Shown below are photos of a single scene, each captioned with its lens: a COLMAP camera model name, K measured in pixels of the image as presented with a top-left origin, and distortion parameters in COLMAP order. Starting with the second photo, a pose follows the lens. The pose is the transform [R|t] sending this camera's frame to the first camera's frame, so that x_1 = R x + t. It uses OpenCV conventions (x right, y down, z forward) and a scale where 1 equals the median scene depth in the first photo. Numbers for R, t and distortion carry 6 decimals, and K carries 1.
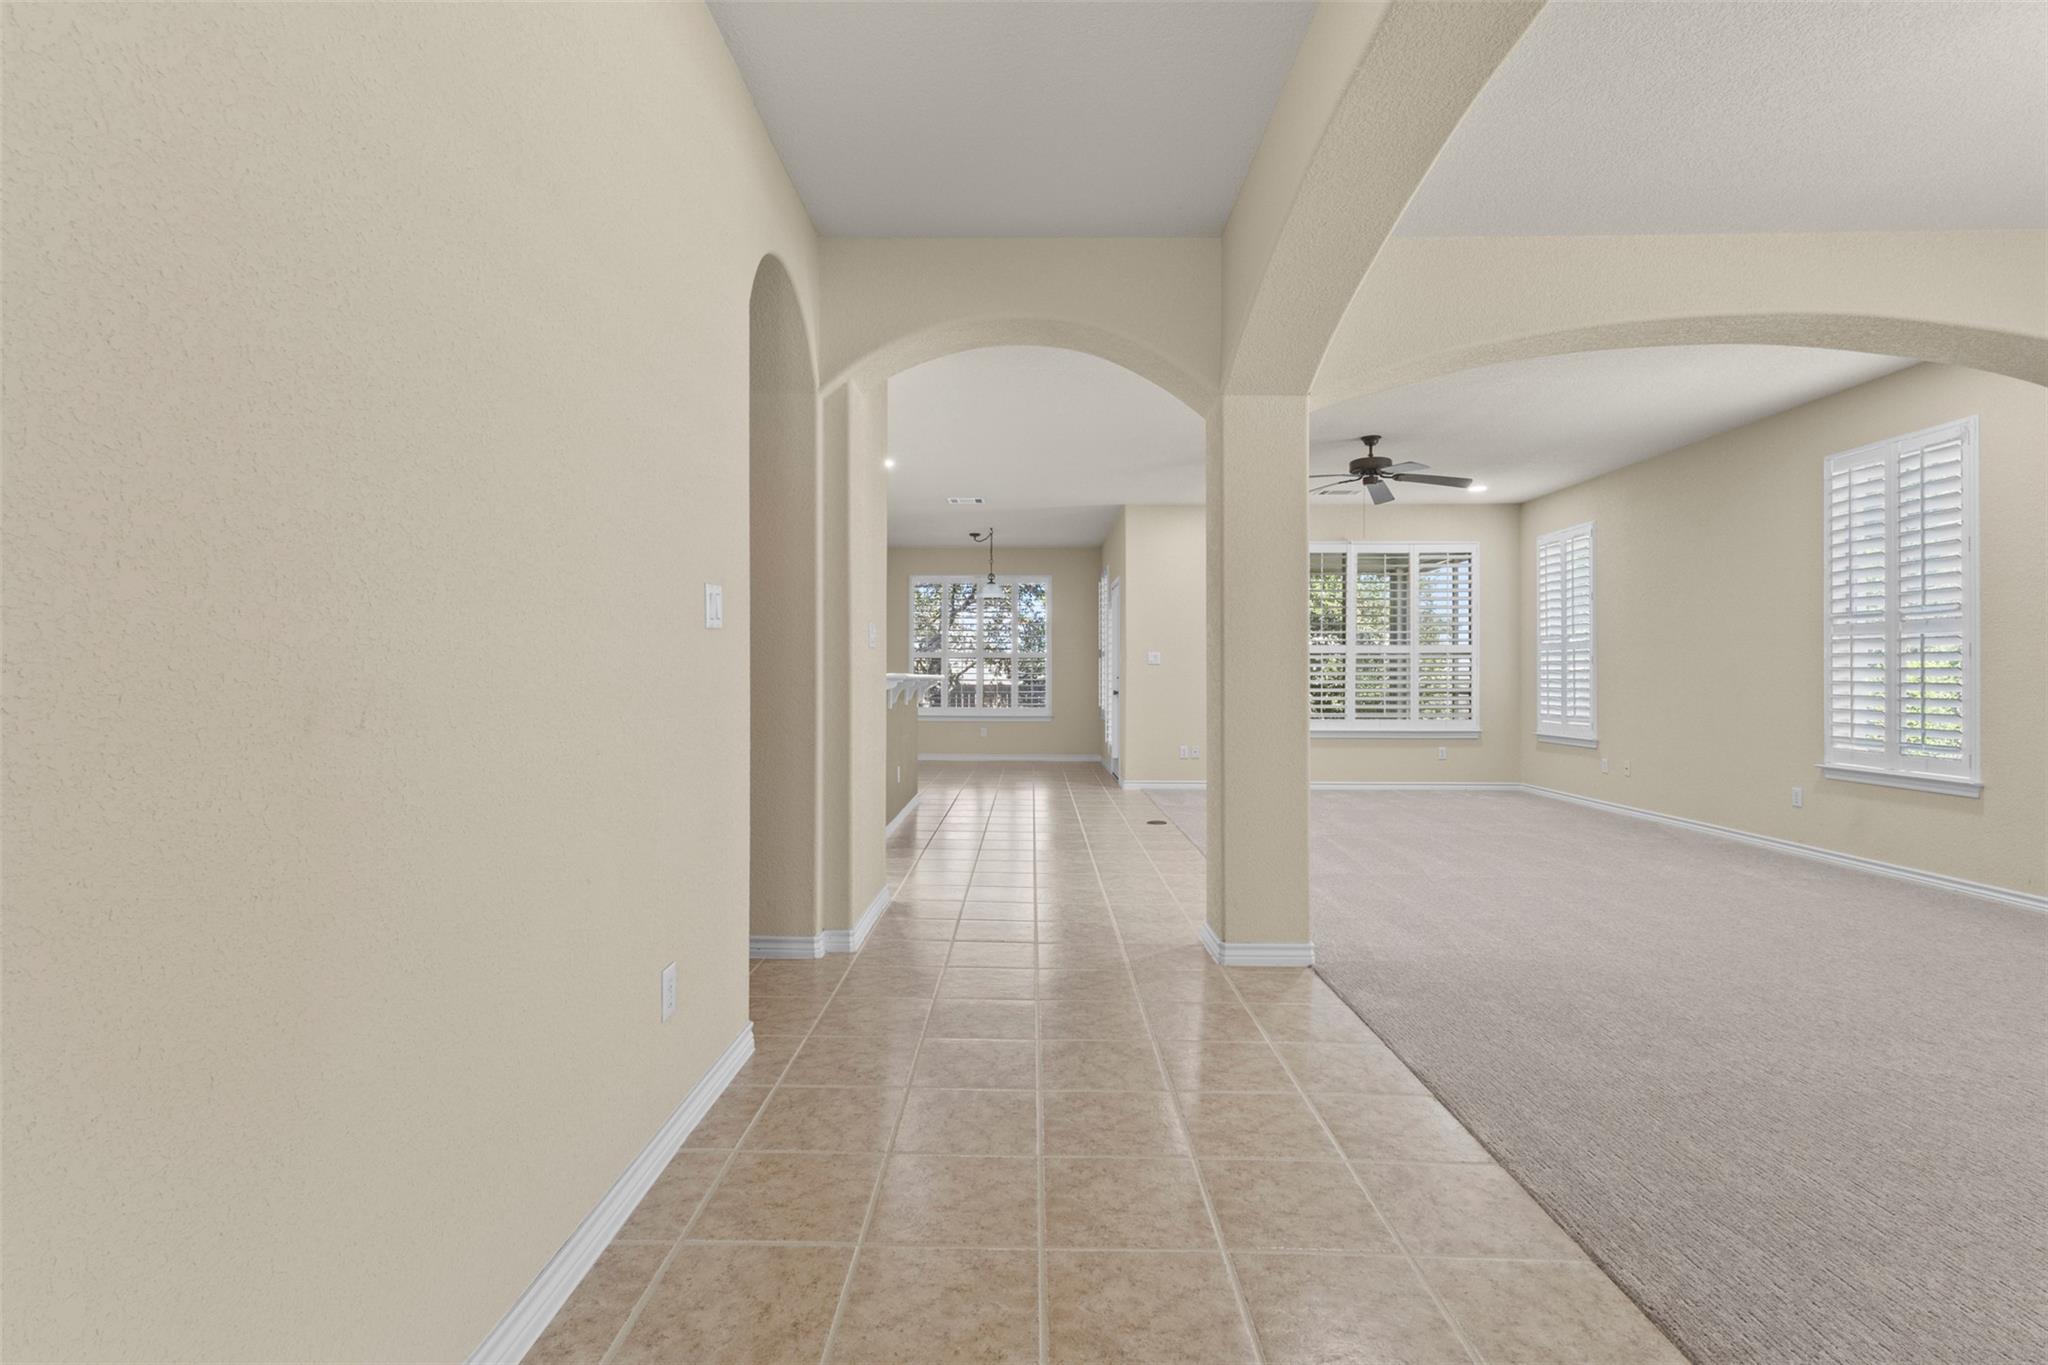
lens RADIAL K [[948.3, 0, 1016.0], [0, 948.3, 680.4], [0, 0, 1]] dist [0.005916, -0.000359]
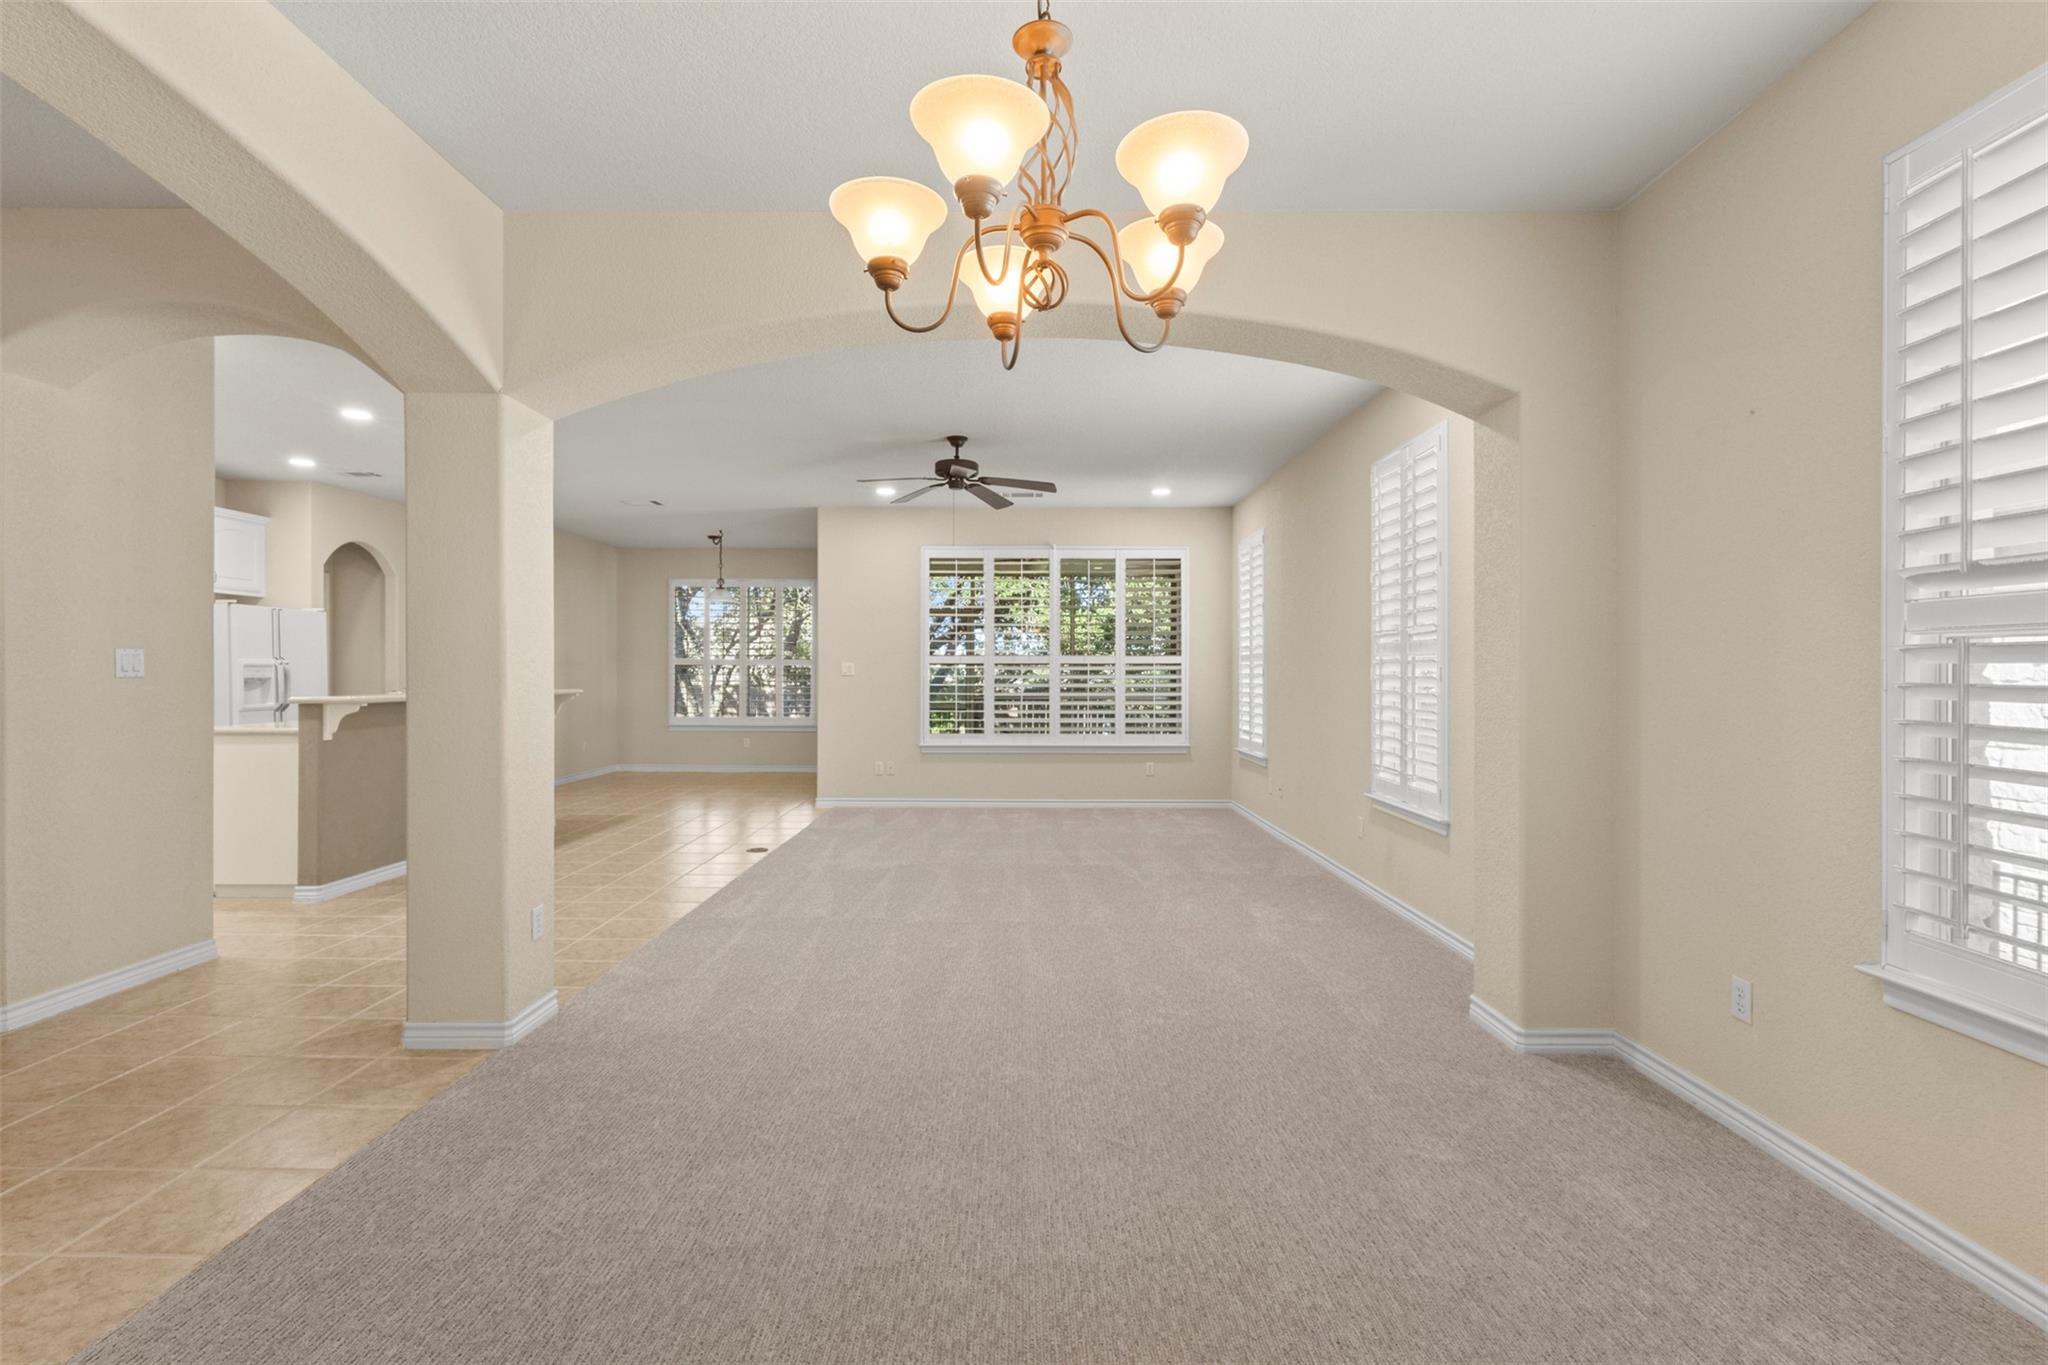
lens RADIAL K [[948.3, 0, 1030.6], [0, 948.3, 676.9], [0, 0, 1]] dist [0.005916, -0.000359]
pose [[0.999776, 0.002409, 0.021008, 0.409184], [-0.002368, 0.999995, -0.001980, -0.019022], [-0.021012, 0.001930, 0.999777, 0.066018]]
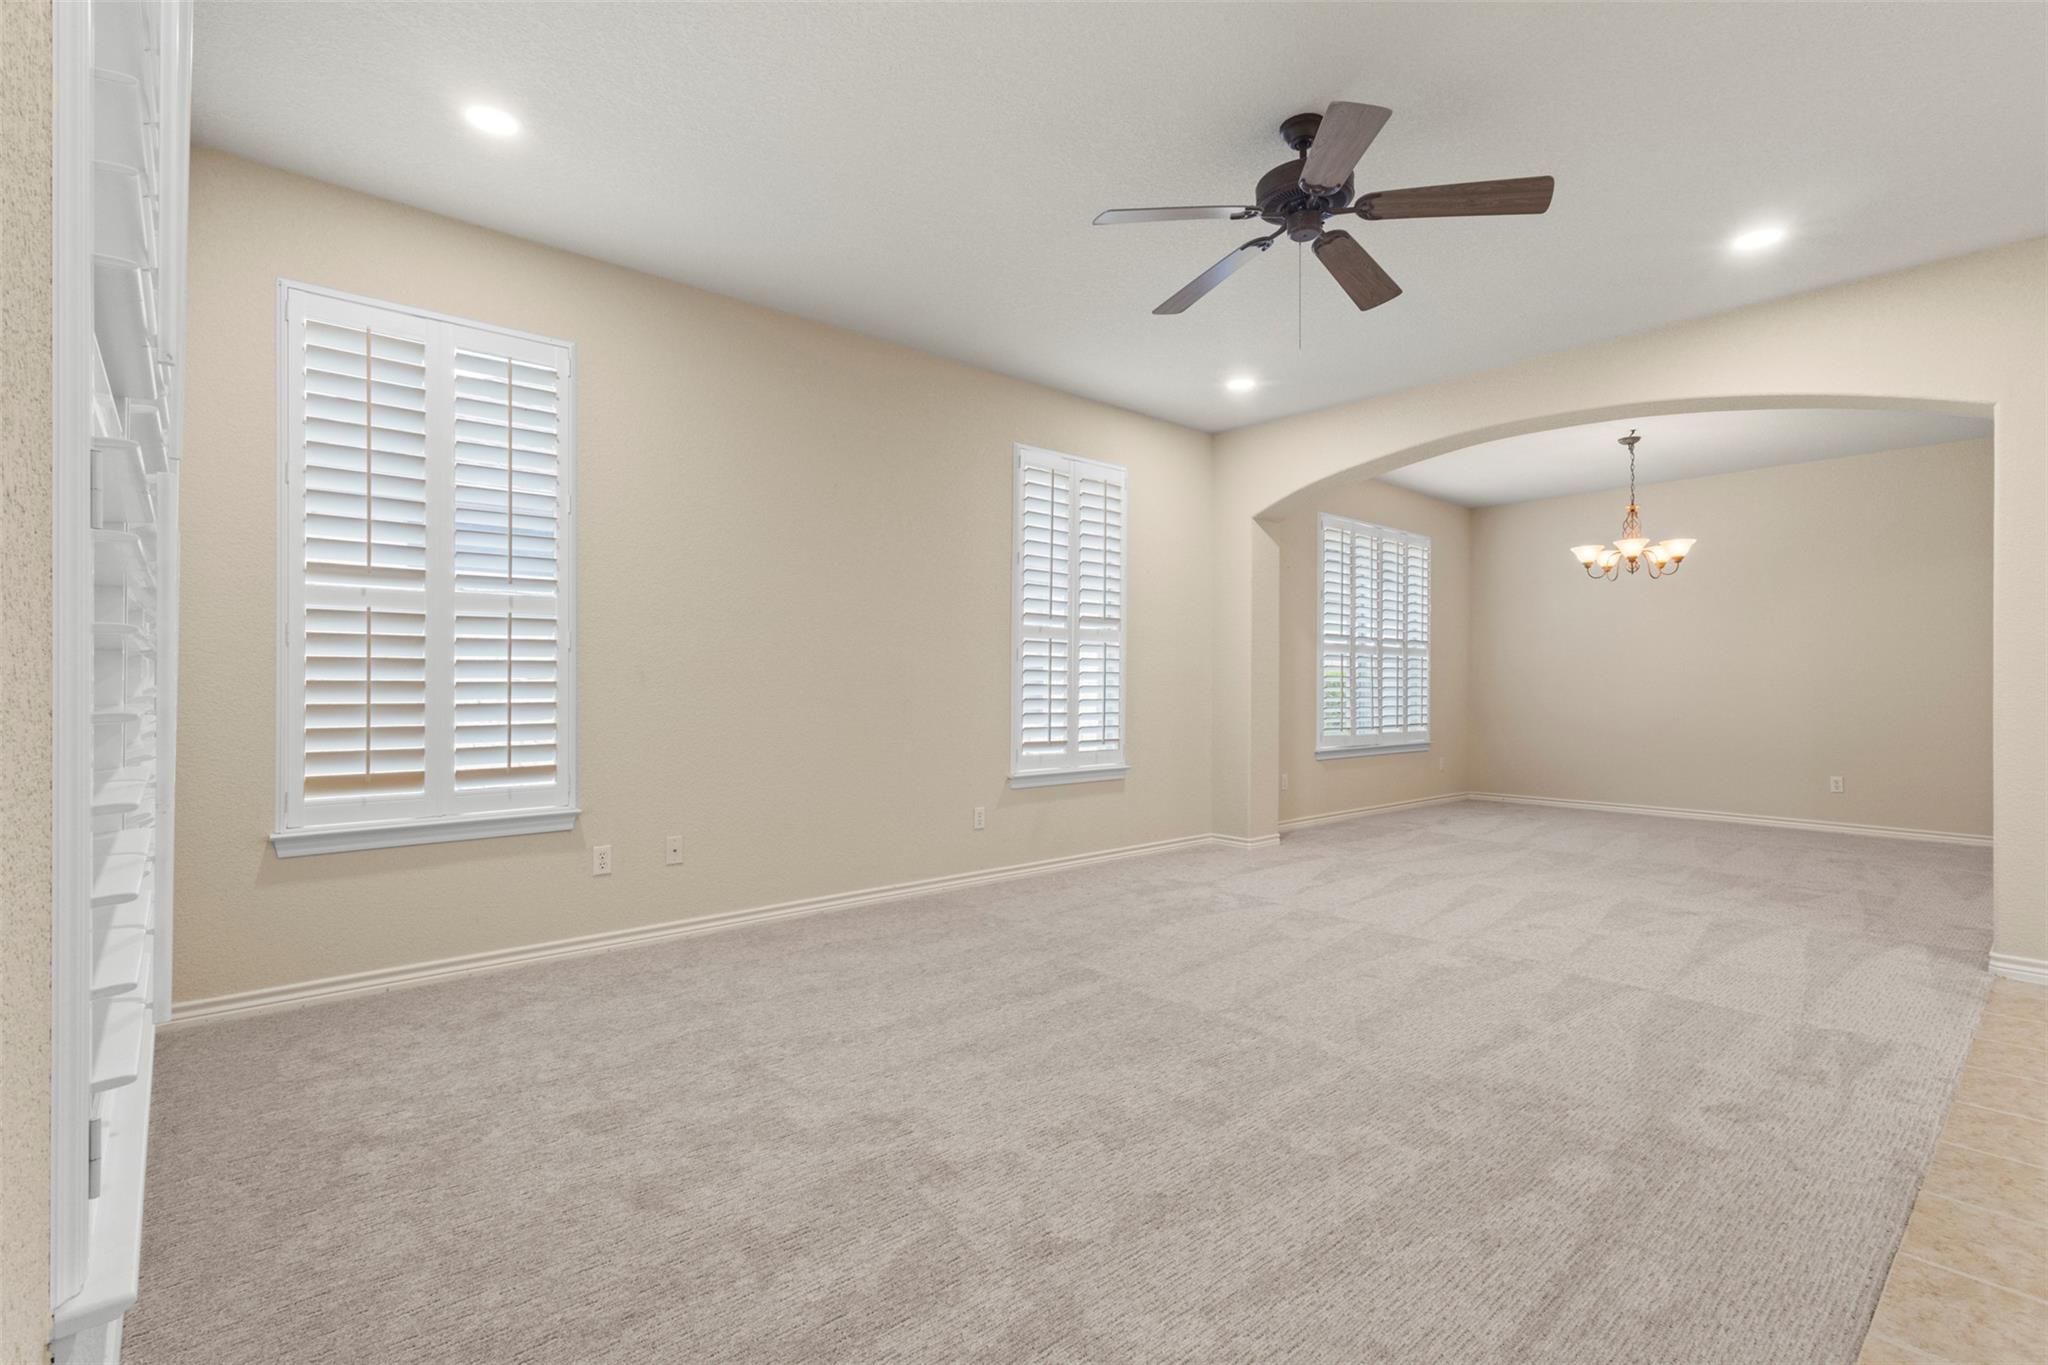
lens RADIAL K [[948.3, 0, 1010.1], [0, 948.3, 677.1], [0, 0, 1]] dist [0.005916, -0.000359]
pose [[-0.671498, 0.001356, 0.741006, 0.137522], [0.000773, 0.999999, -0.001130, -0.004242], [-0.741006, -0.000186, -0.671498, 1.330645]]
